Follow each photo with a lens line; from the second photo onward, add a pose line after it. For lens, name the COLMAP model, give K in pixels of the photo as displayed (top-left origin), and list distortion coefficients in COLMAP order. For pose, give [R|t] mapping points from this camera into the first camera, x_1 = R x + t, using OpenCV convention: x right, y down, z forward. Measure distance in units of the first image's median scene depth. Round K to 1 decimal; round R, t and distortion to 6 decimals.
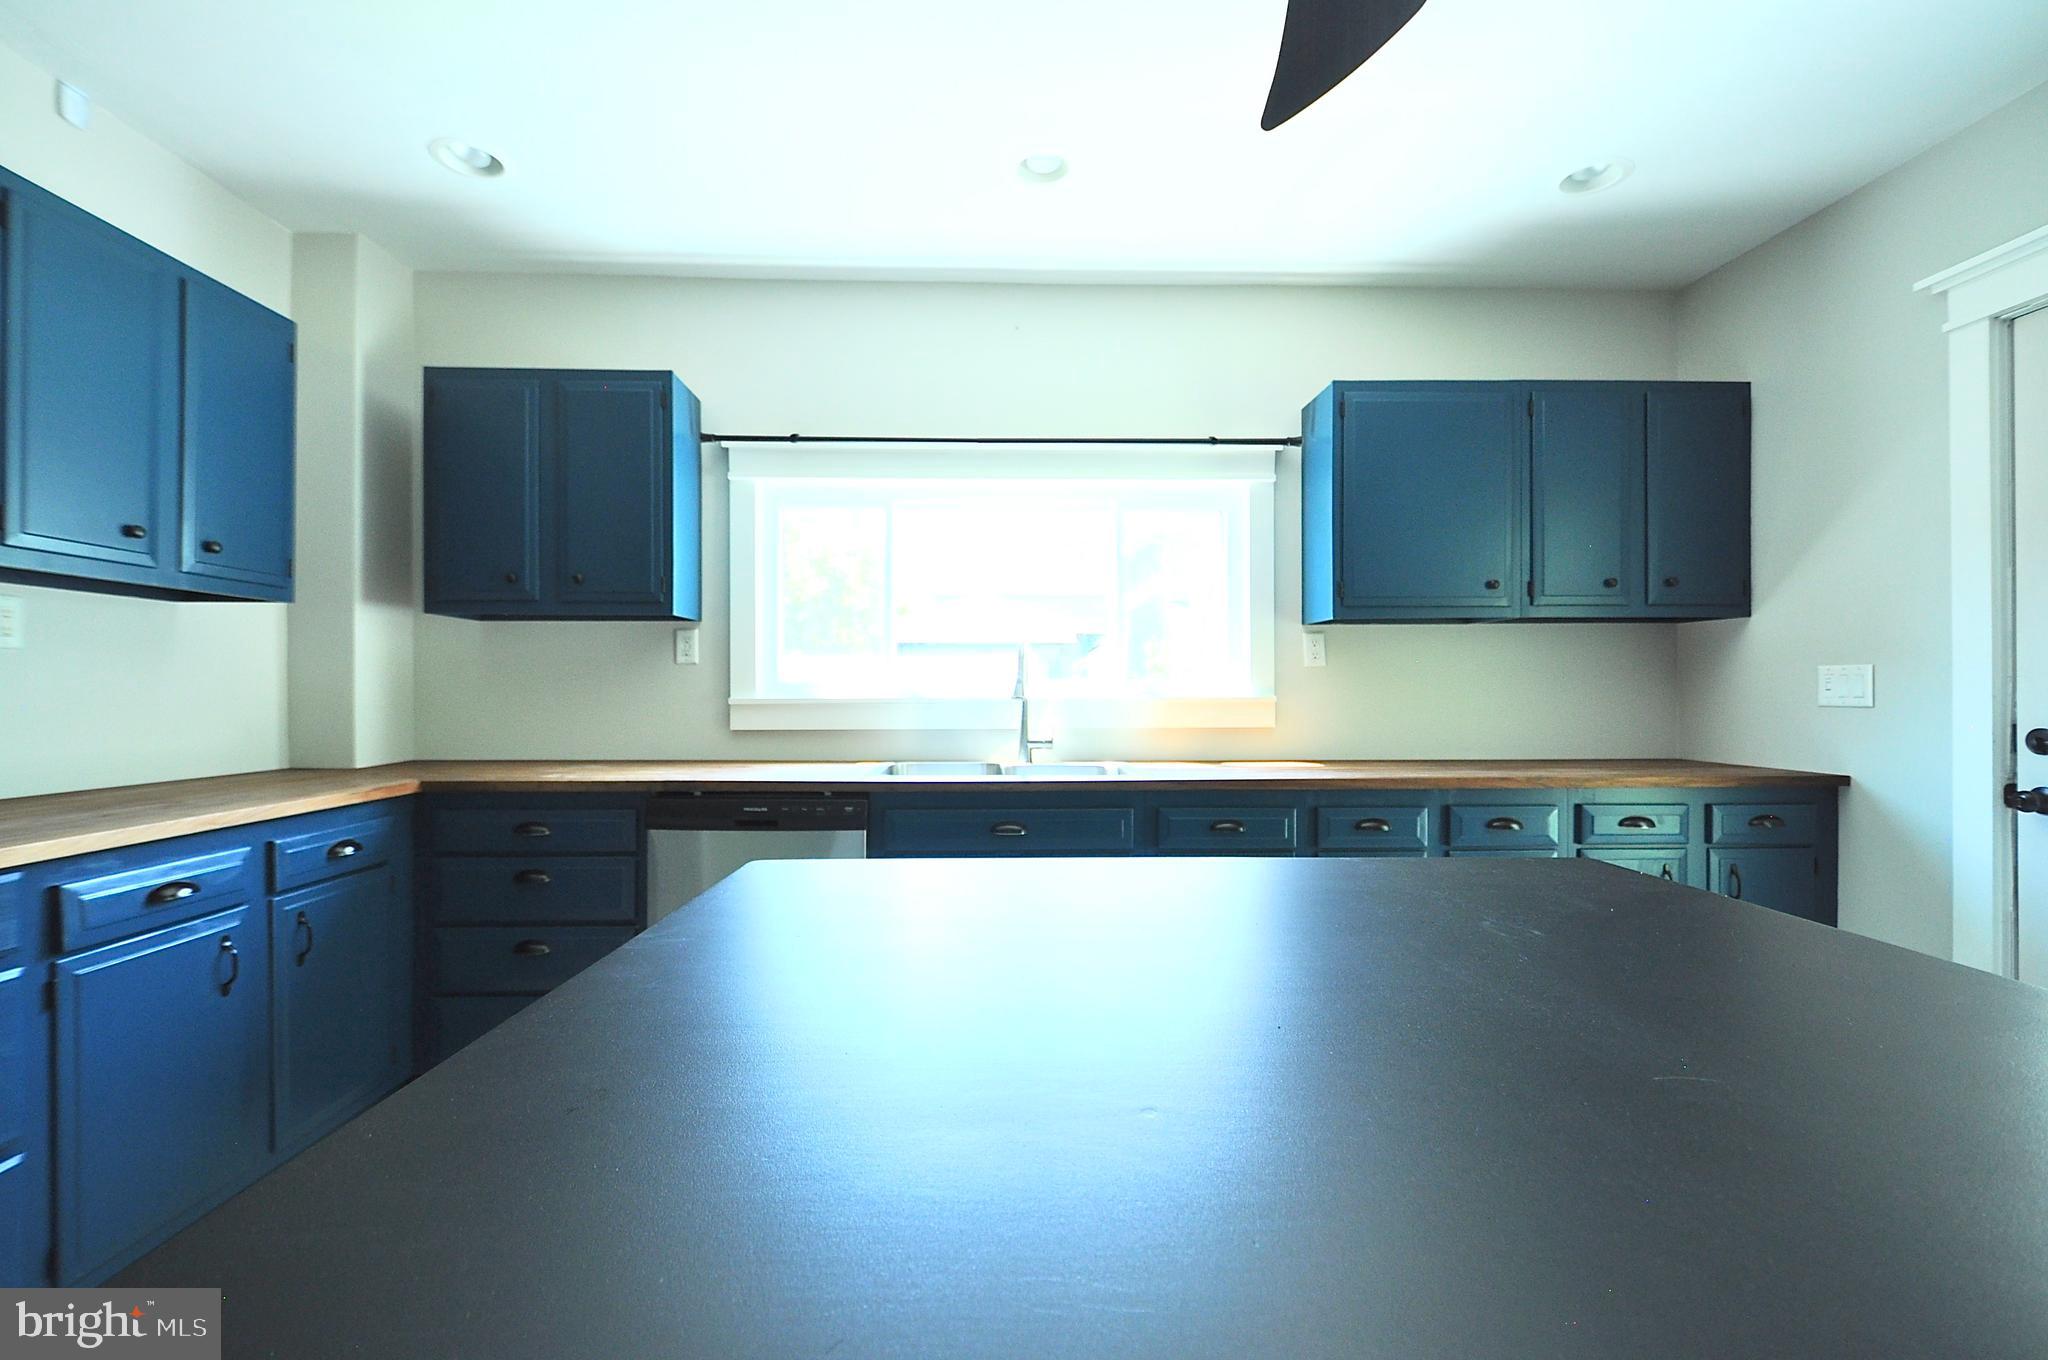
lens RADIAL K [[898.8, 0, 1030.3], [0, 898.8, 683.0], [0, 0, 1]] dist [0.002893, -0.001246]
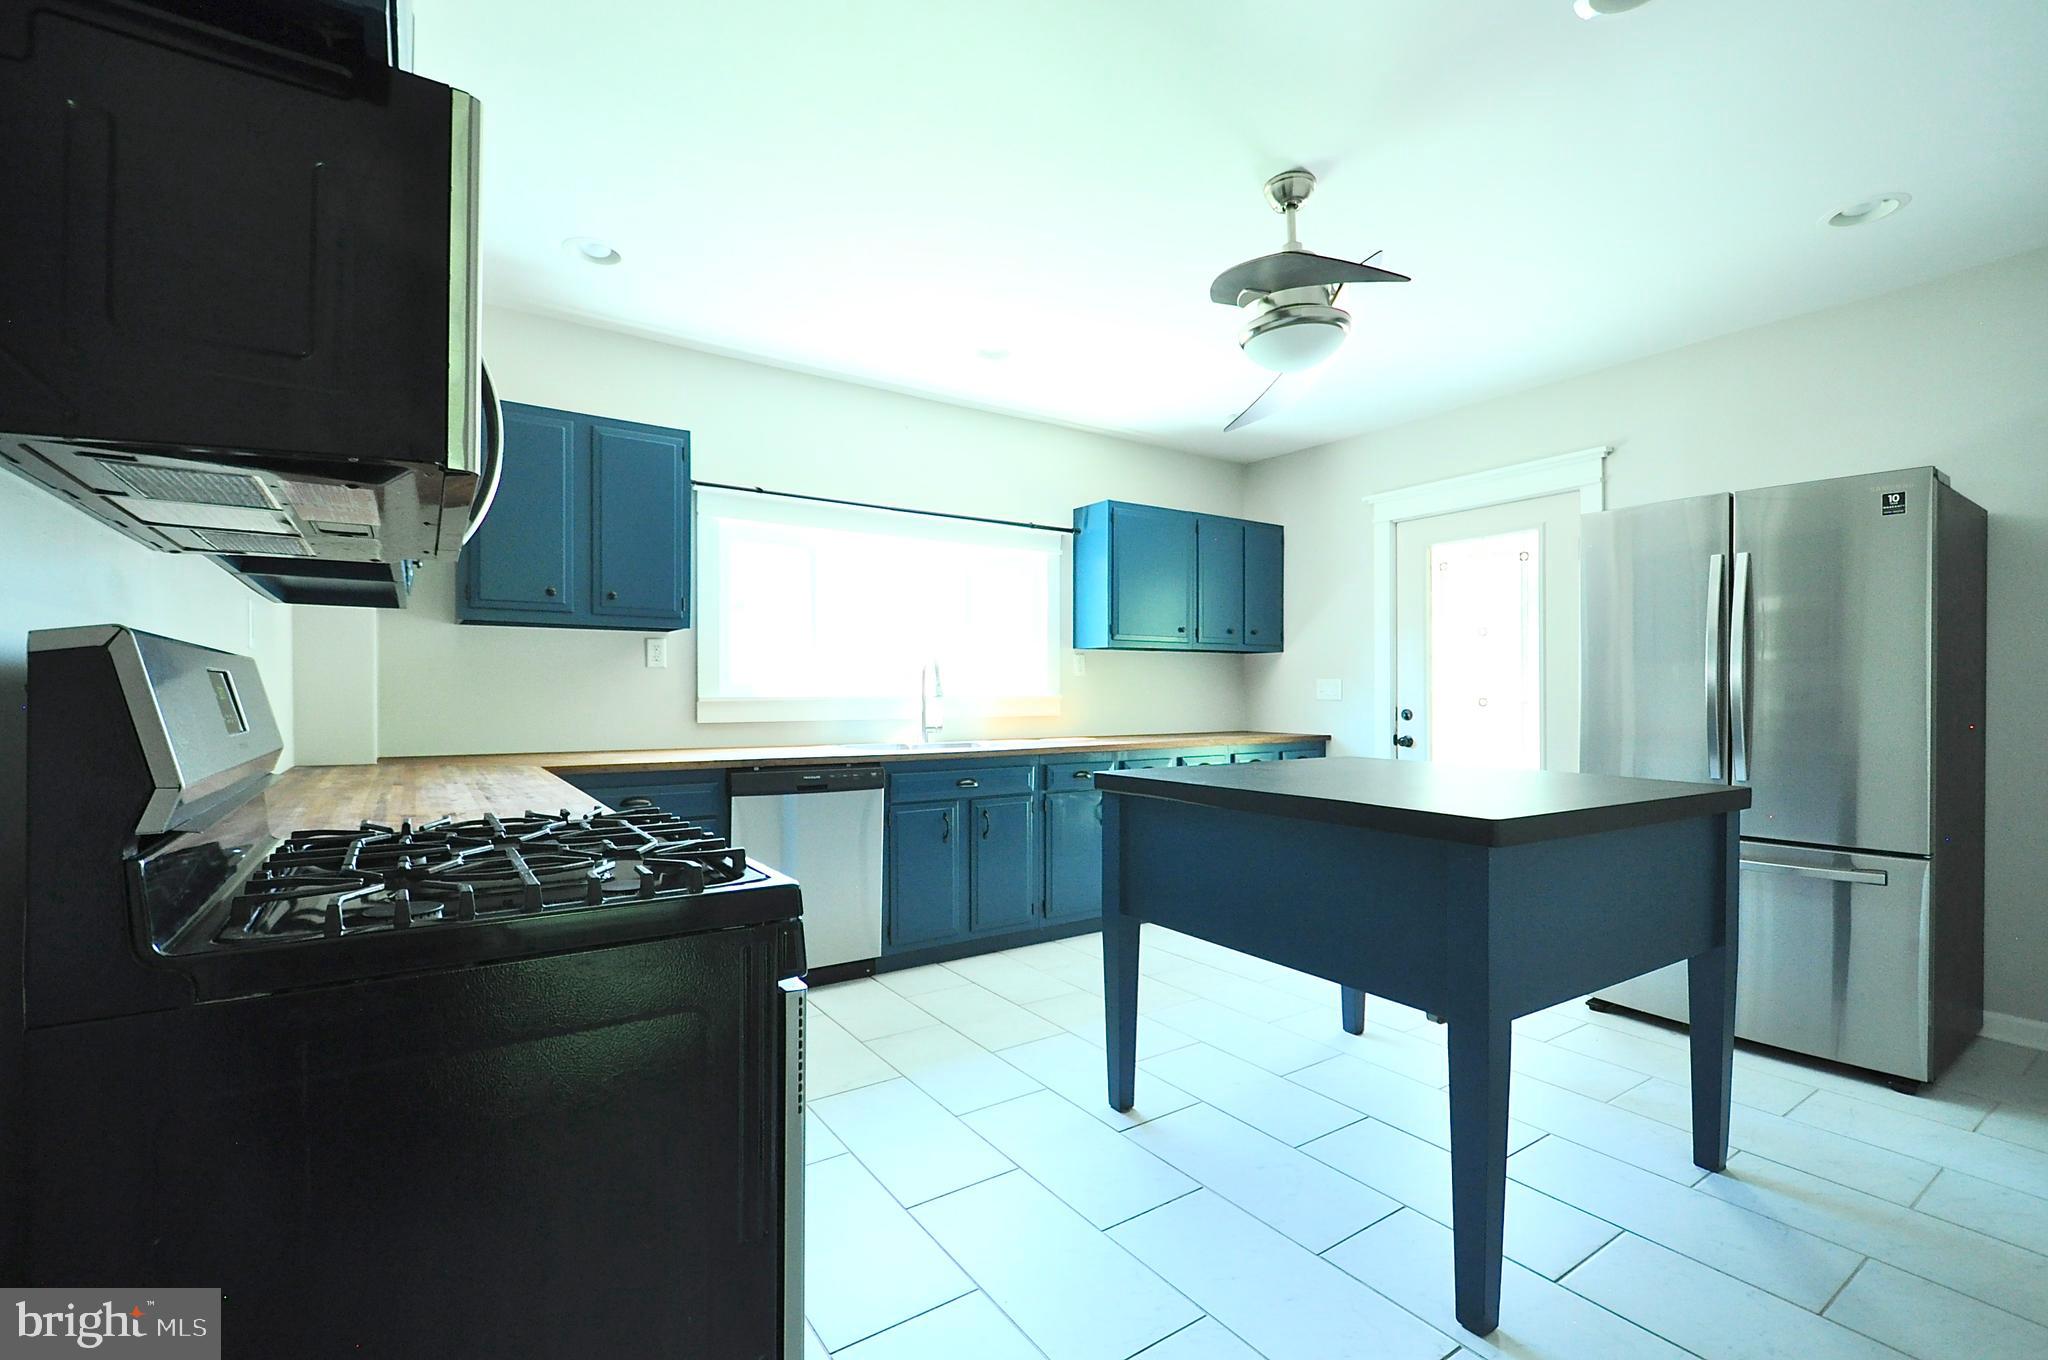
lens RADIAL K [[898.8, 0, 1009.7], [0, 898.8, 680.5], [0, 0, 1]] dist [0.002893, -0.001246]
pose [[0.845877, 0.008757, 0.533306, -0.706646], [-0.005816, 0.999957, -0.007195, 0.001475], [-0.533346, 0.002984, 0.845892, -0.284547]]
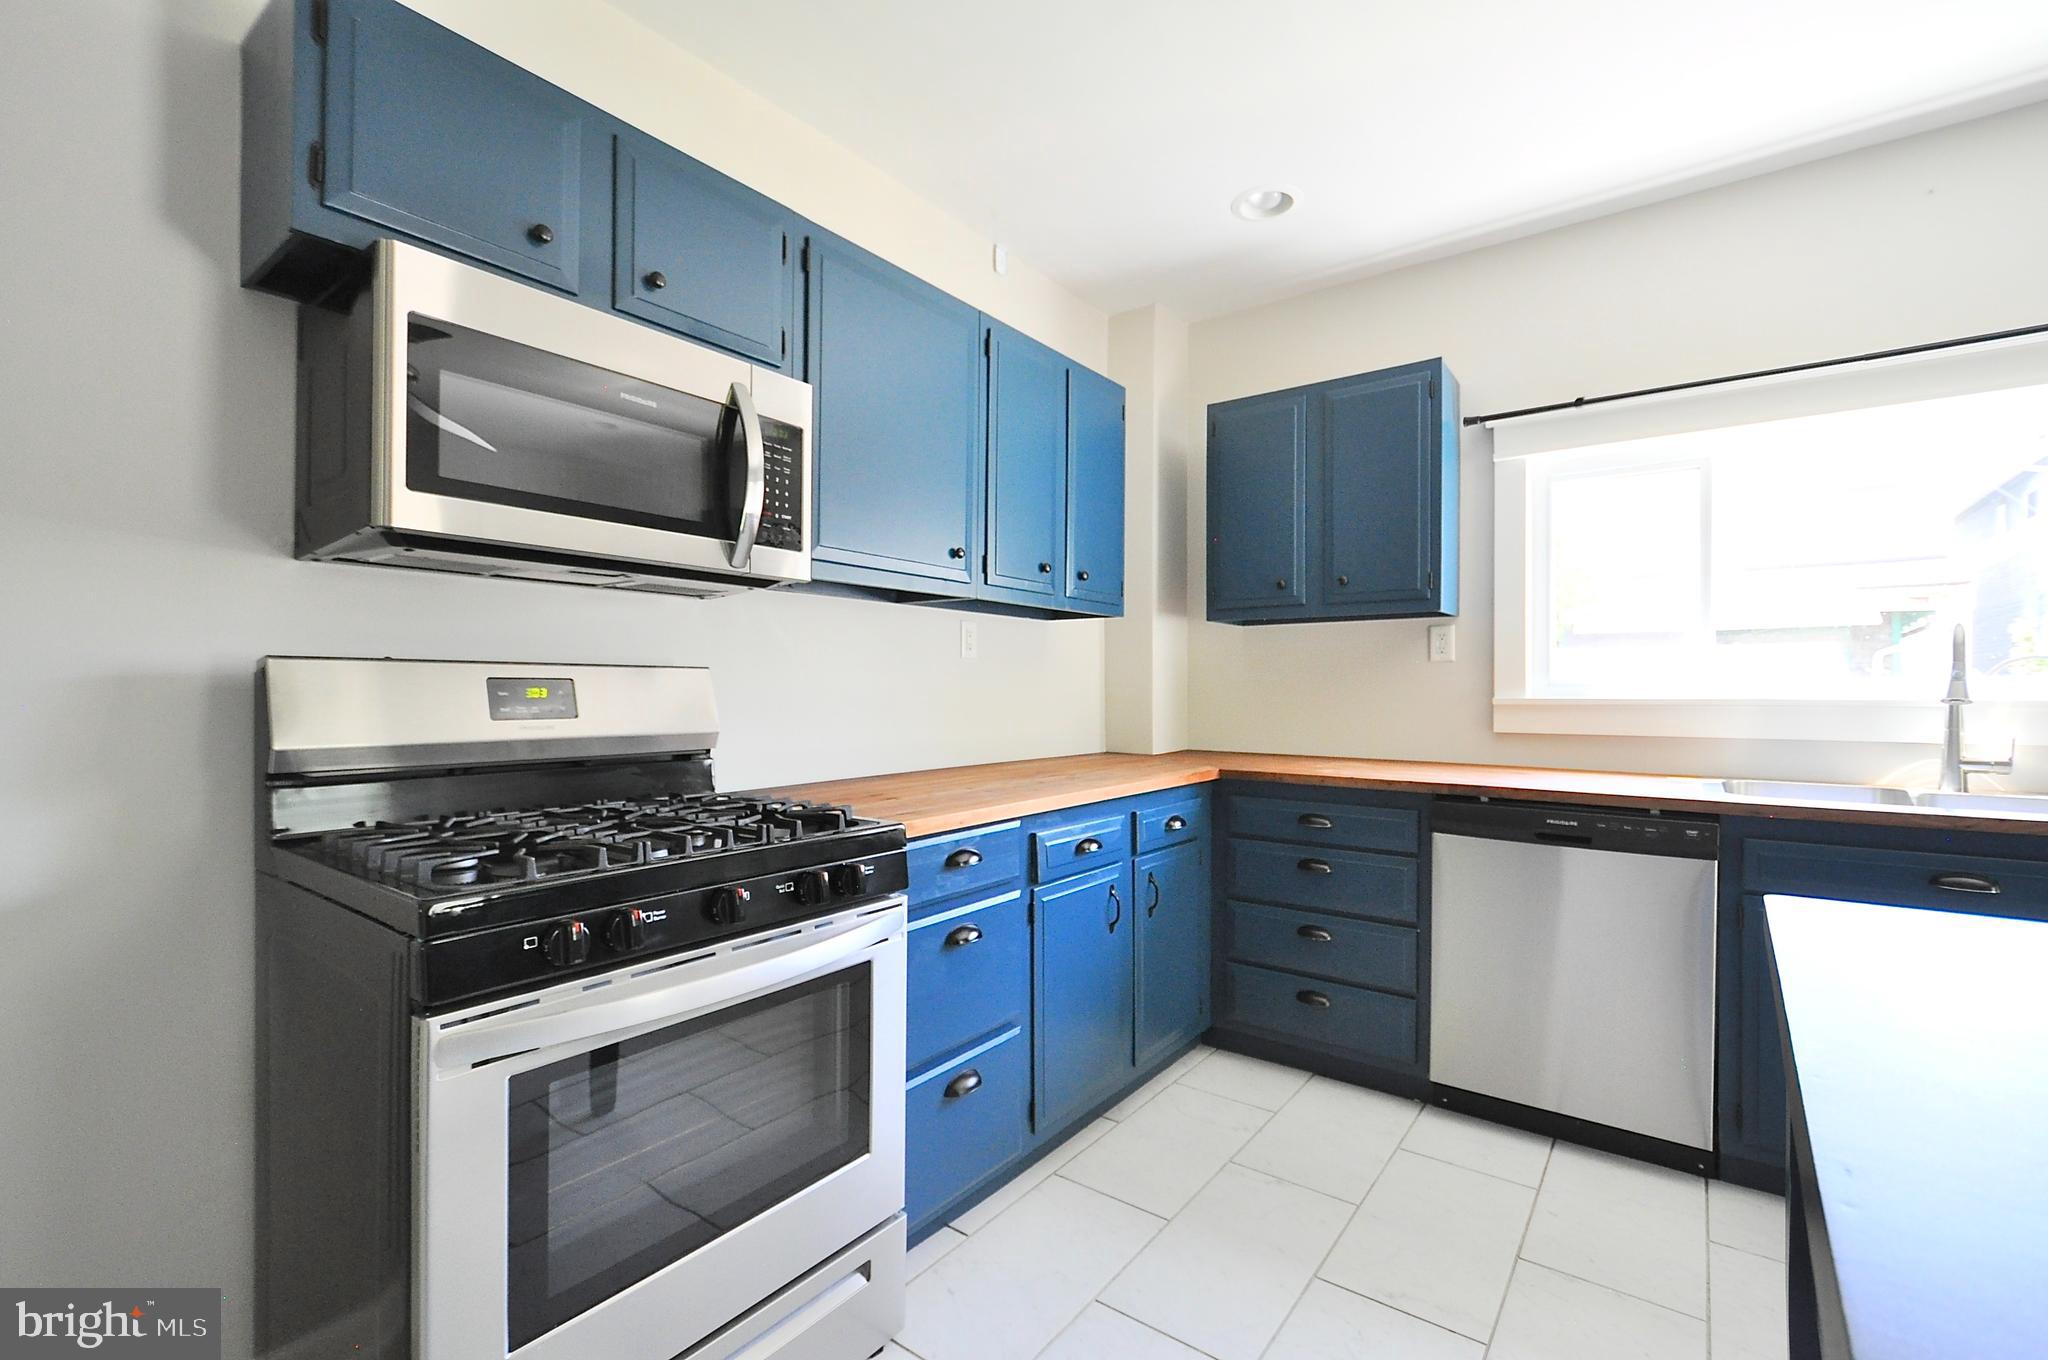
lens RADIAL K [[898.8, 0, 1012.4], [0, 898.8, 687.9], [0, 0, 1]] dist [0.002893, -0.001246]
pose [[0.772778, 0.000649, -0.634676, -0.145324], [0.003620, 0.999979, 0.005431, -0.000205], [0.634666, -0.006495, 0.772760, -0.036641]]
